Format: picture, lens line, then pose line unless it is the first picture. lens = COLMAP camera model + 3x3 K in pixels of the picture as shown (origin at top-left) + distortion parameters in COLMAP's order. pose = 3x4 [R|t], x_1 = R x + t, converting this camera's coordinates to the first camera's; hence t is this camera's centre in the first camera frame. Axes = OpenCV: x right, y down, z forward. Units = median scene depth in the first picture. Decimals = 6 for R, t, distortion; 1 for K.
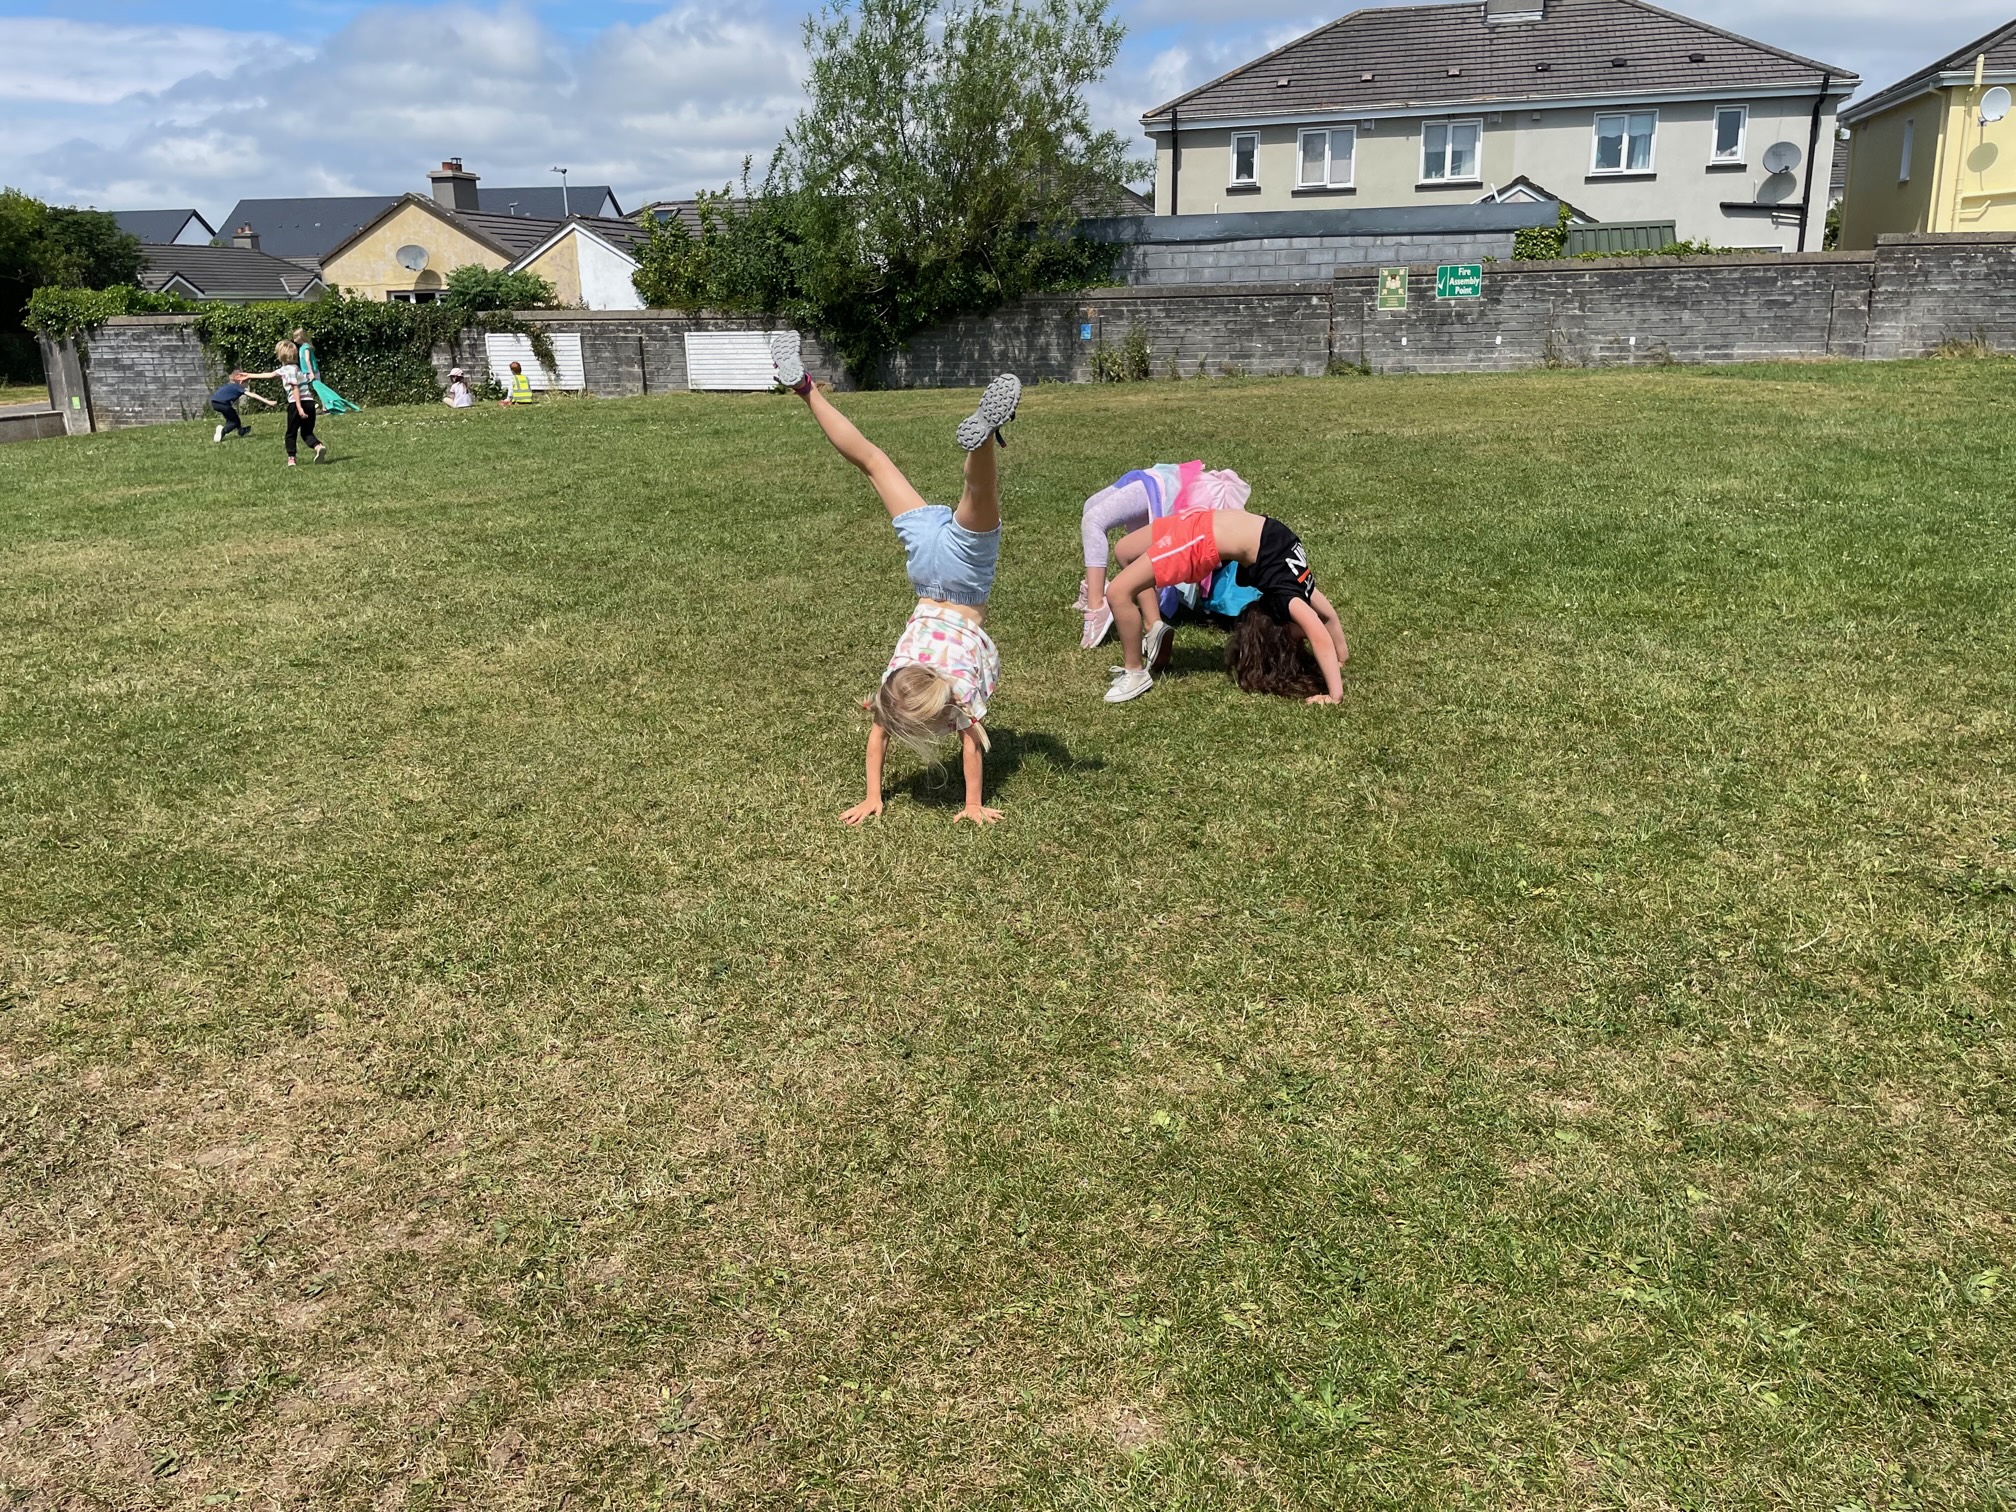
lens RADIAL K [[1562.1, 0, 1019.1], [0, 1562.1, 742.2], [0, 0, 1]] dist [0.086629, -0.124220]
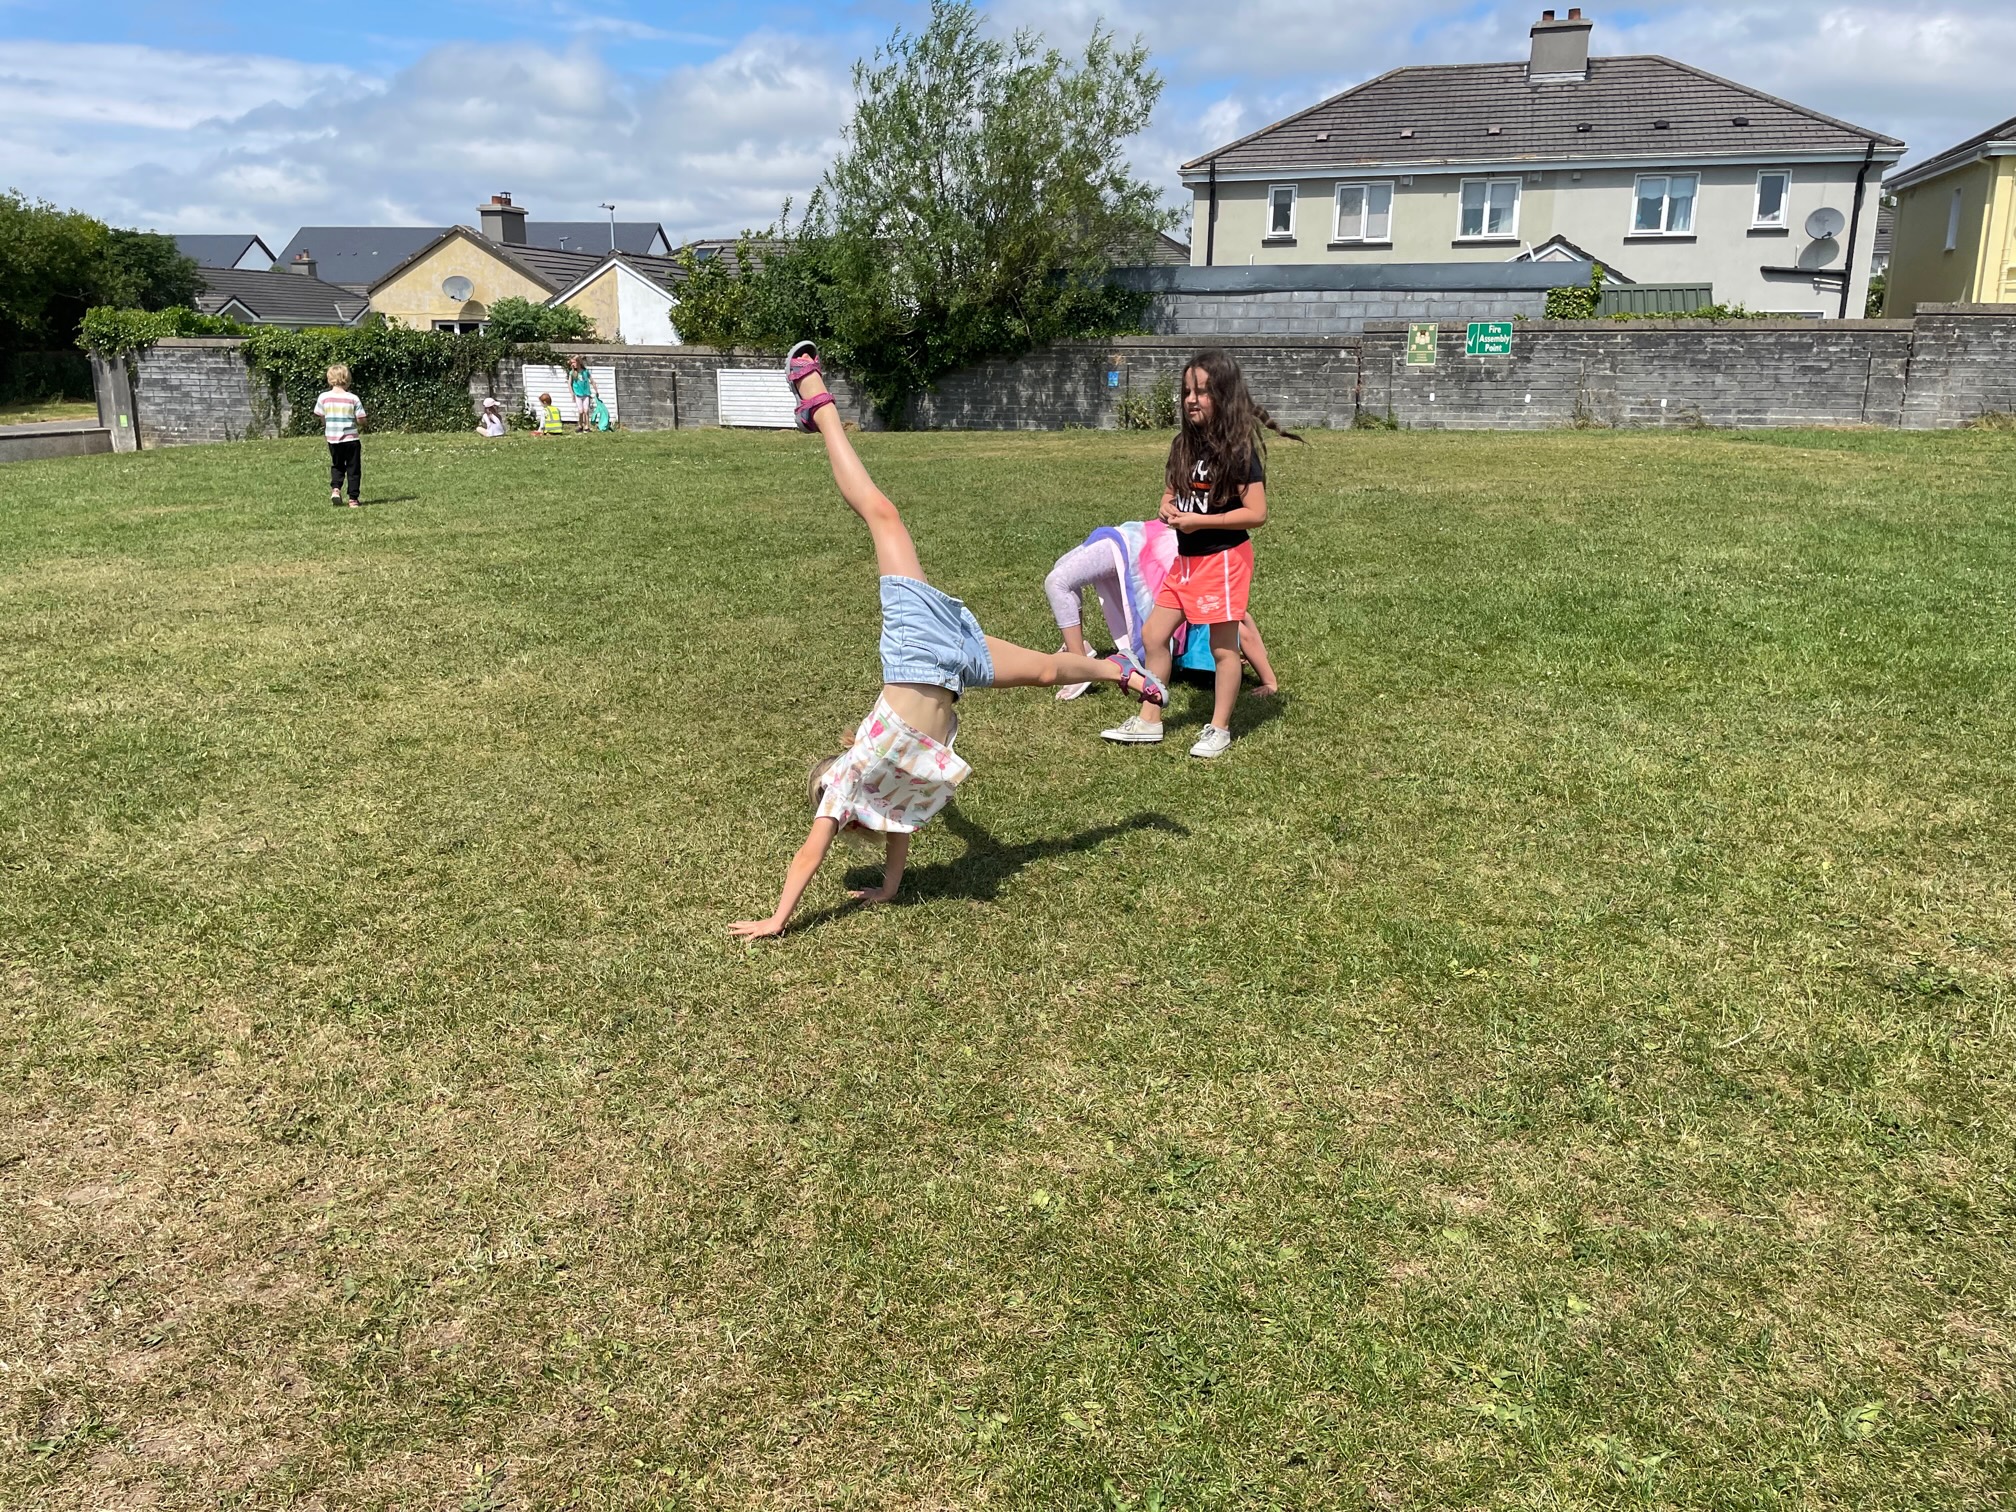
lens RADIAL K [[1562.1, 0, 1002.2], [0, 1562.1, 739.4], [0, 0, 1]] dist [0.086629, -0.124220]
pose [[0.998931, 0.034286, -0.031007, 0.029784], [-0.035110, 0.999034, -0.026439, -0.005933], [0.030071, 0.027500, 0.999169, 0.006368]]
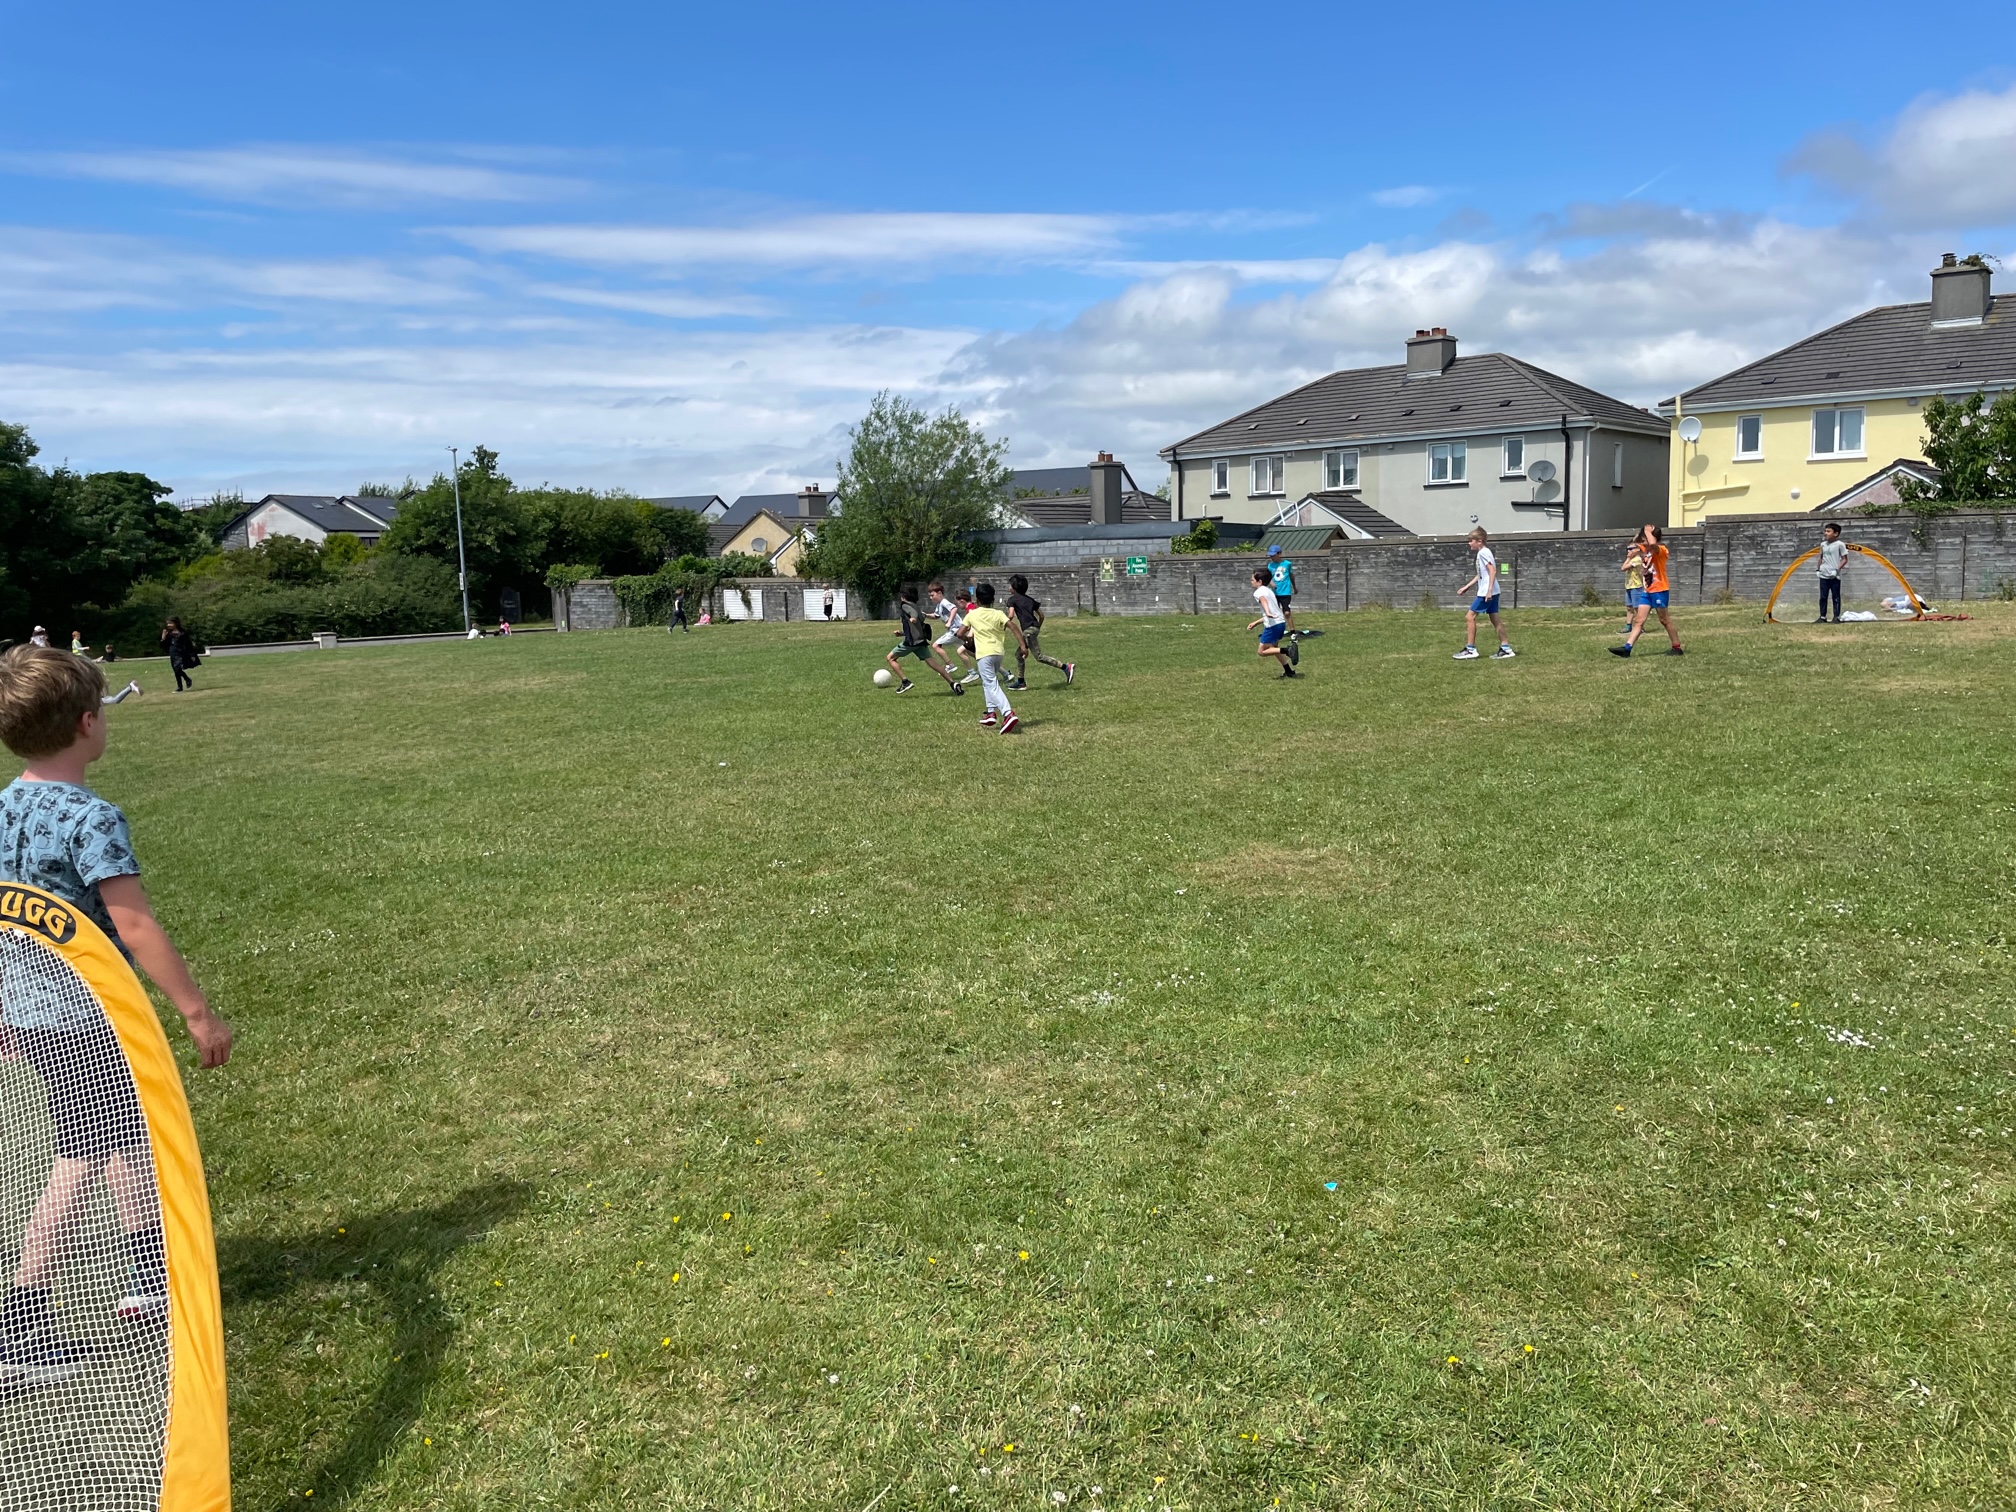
lens RADIAL K [[1562.1, 0, 1005.7], [0, 1562.1, 751.6], [0, 0, 1]] dist [0.086629, -0.124220]
pose [[0.902112, 0.049126, -0.428696, 2.331968], [-0.107499, 0.987760, -0.113019, 0.317967], [0.417896, 0.148040, 0.896352, -1.508609]]
